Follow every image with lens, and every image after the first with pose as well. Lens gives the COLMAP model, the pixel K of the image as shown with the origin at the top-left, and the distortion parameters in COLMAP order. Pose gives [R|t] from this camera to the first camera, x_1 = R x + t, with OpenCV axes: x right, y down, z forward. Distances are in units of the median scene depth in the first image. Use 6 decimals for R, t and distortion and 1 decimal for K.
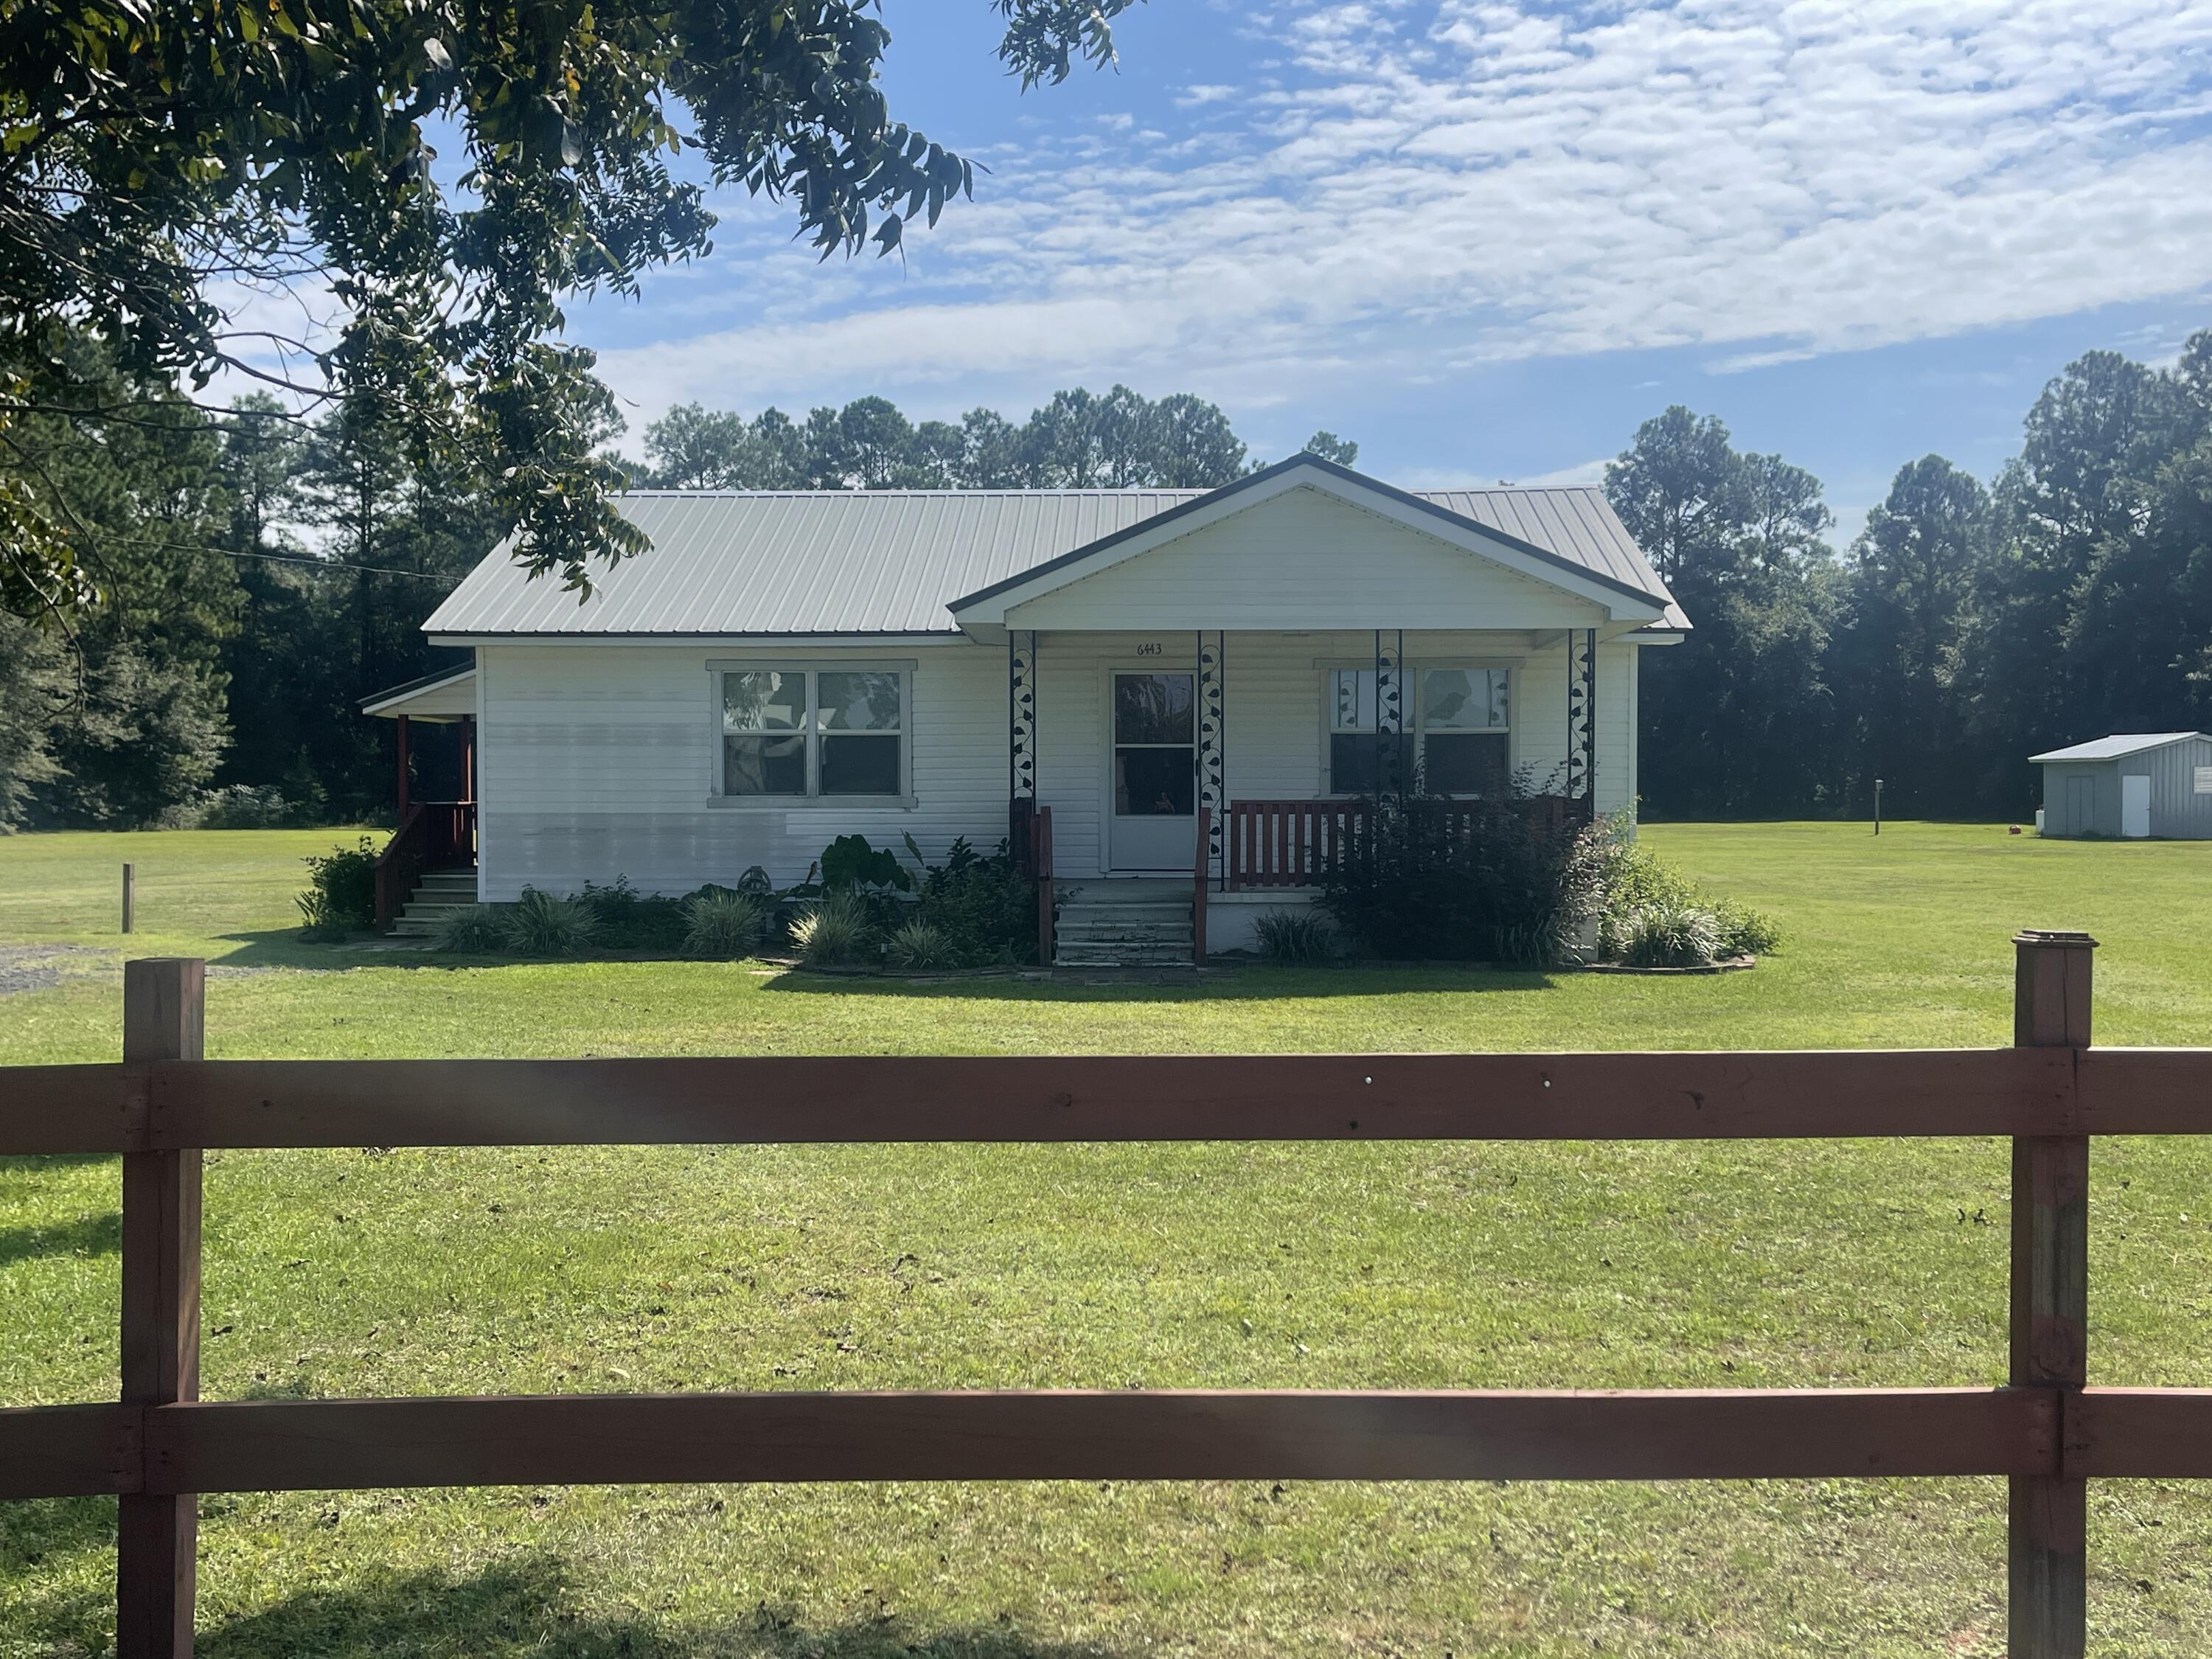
lens RADIAL K [[2256.4, 0, 1105.0], [0, 2256.4, 827.6], [0, 0, 1]] dist [0.000096, 0.000000]
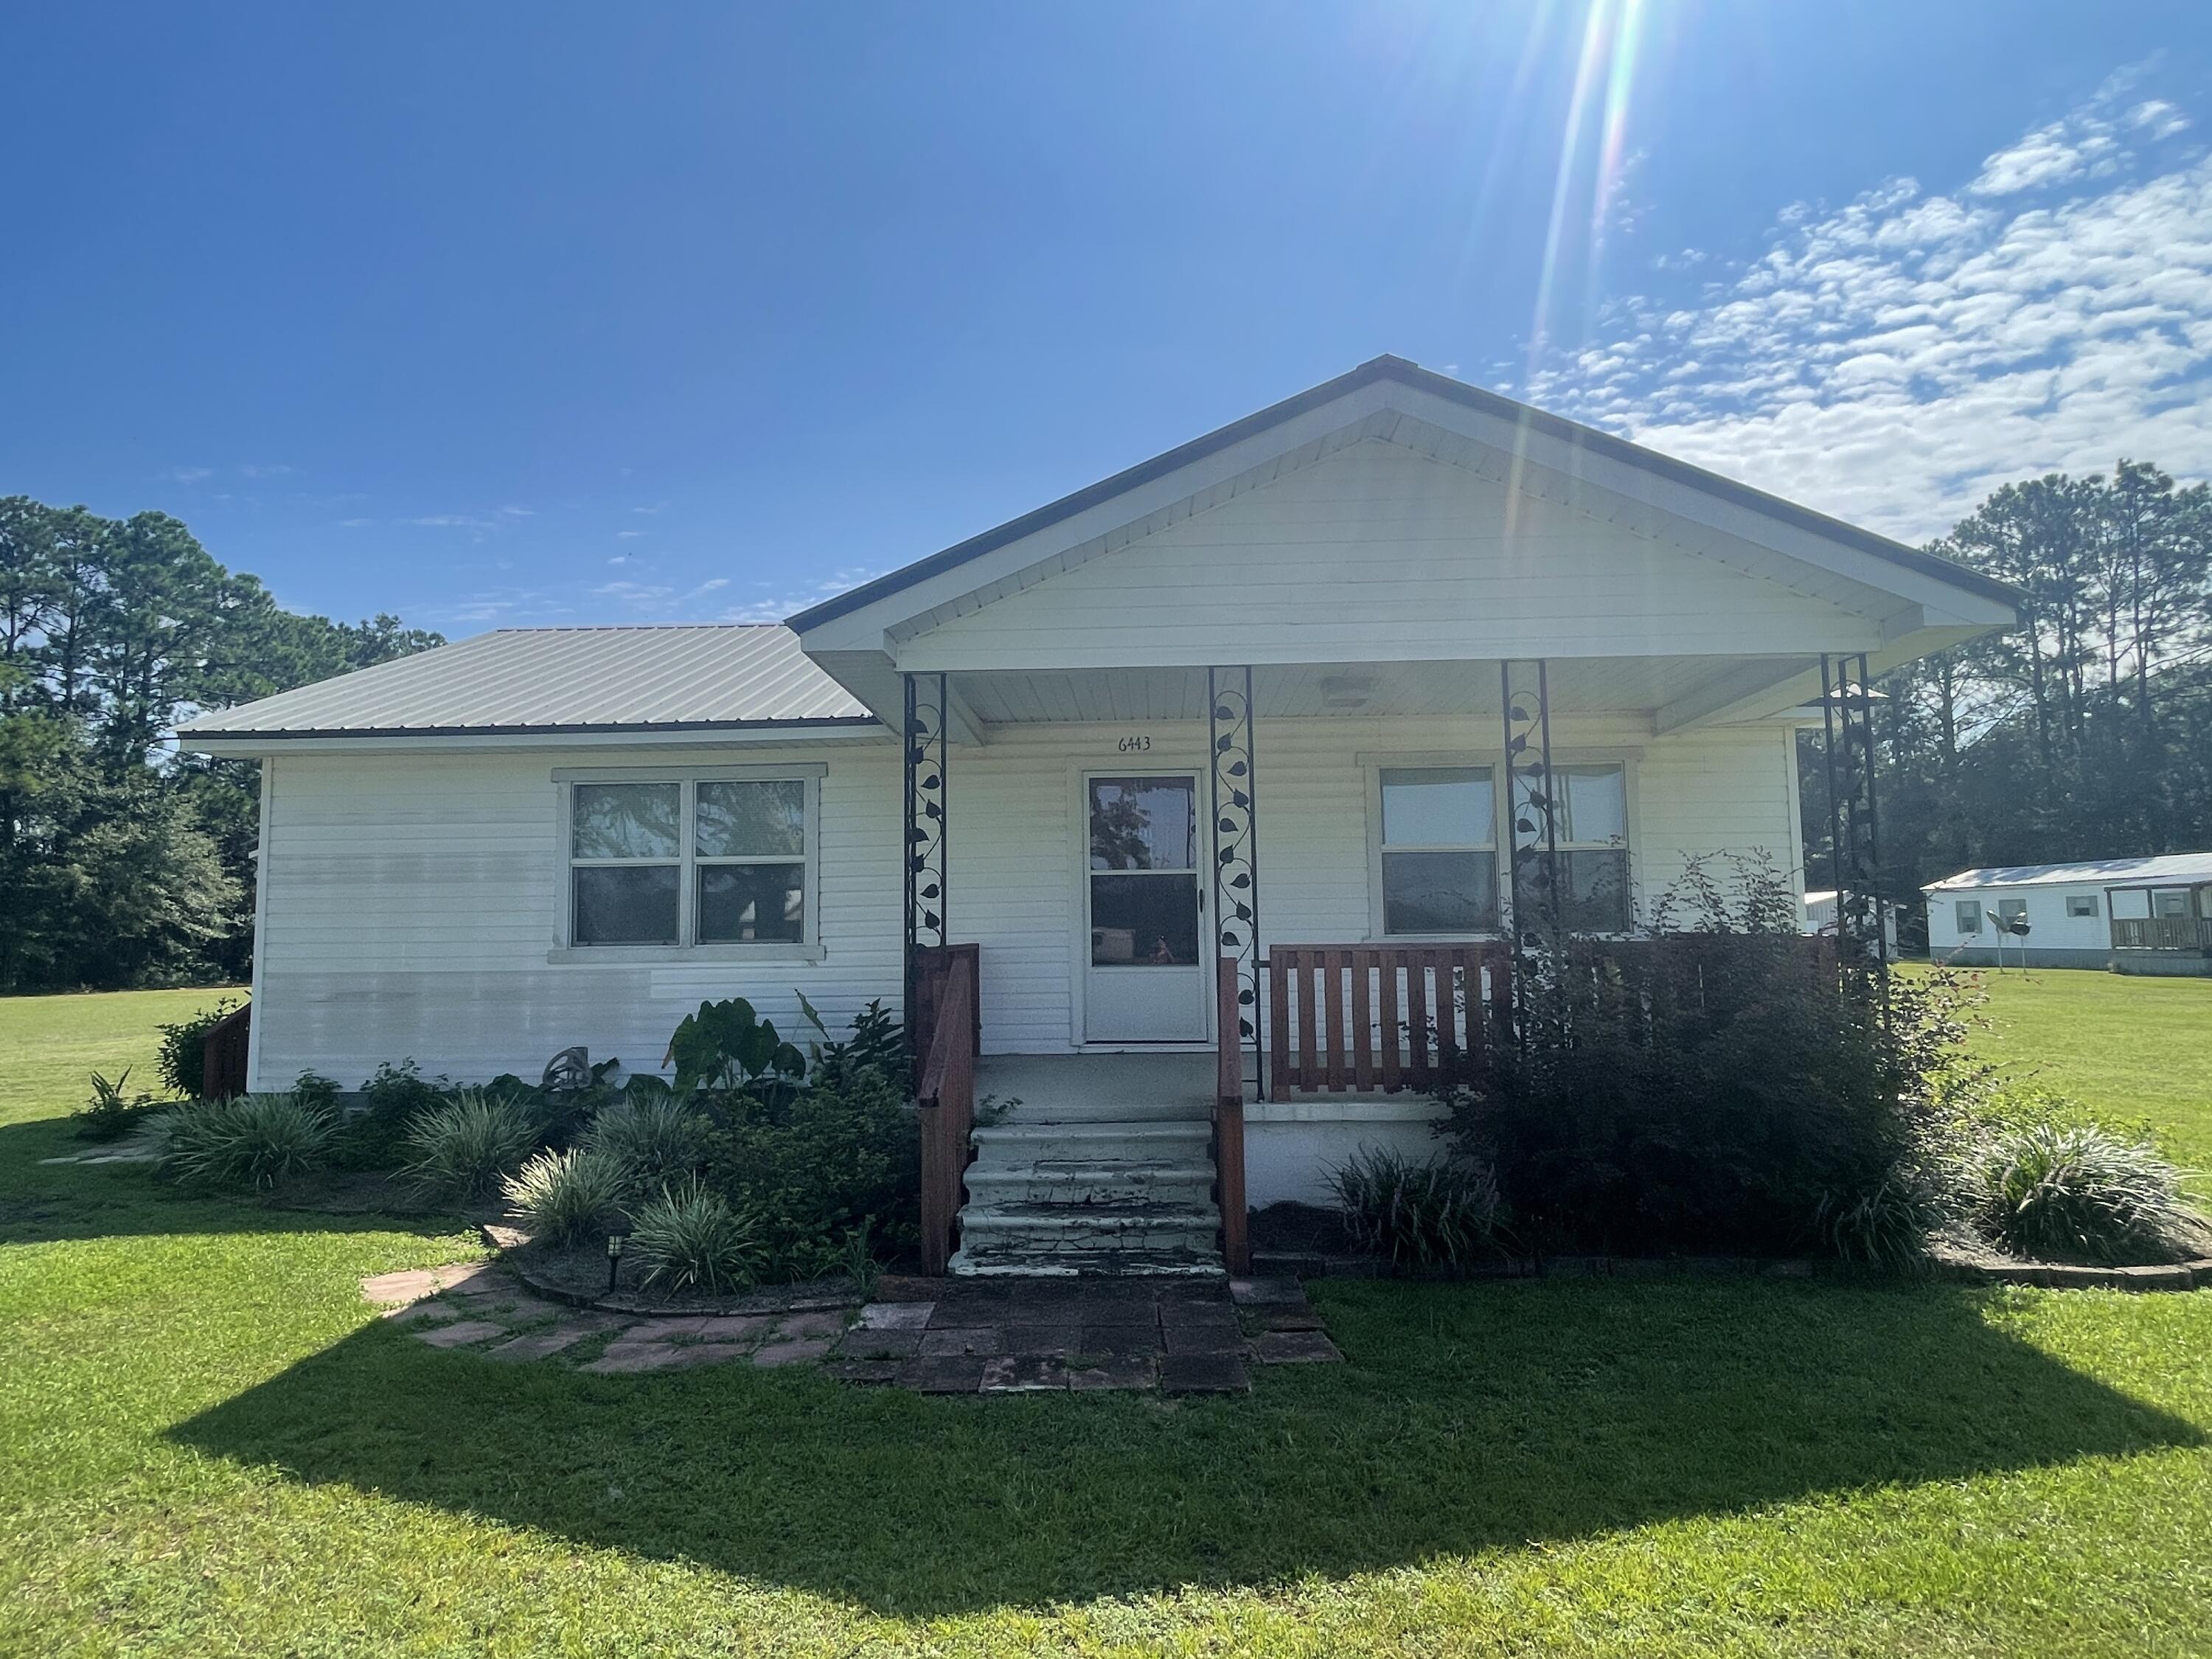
lens RADIAL K [[1228.7, 0, 1098.8], [0, 1228.7, 829.5], [0, 0, 1]] dist [0.004828, 0.000115]
pose [[0.999774, -0.013387, -0.016535, 0.015893], [0.011572, 0.994367, -0.105354, -0.008671], [0.017852, 0.105139, 0.994297, 0.666475]]
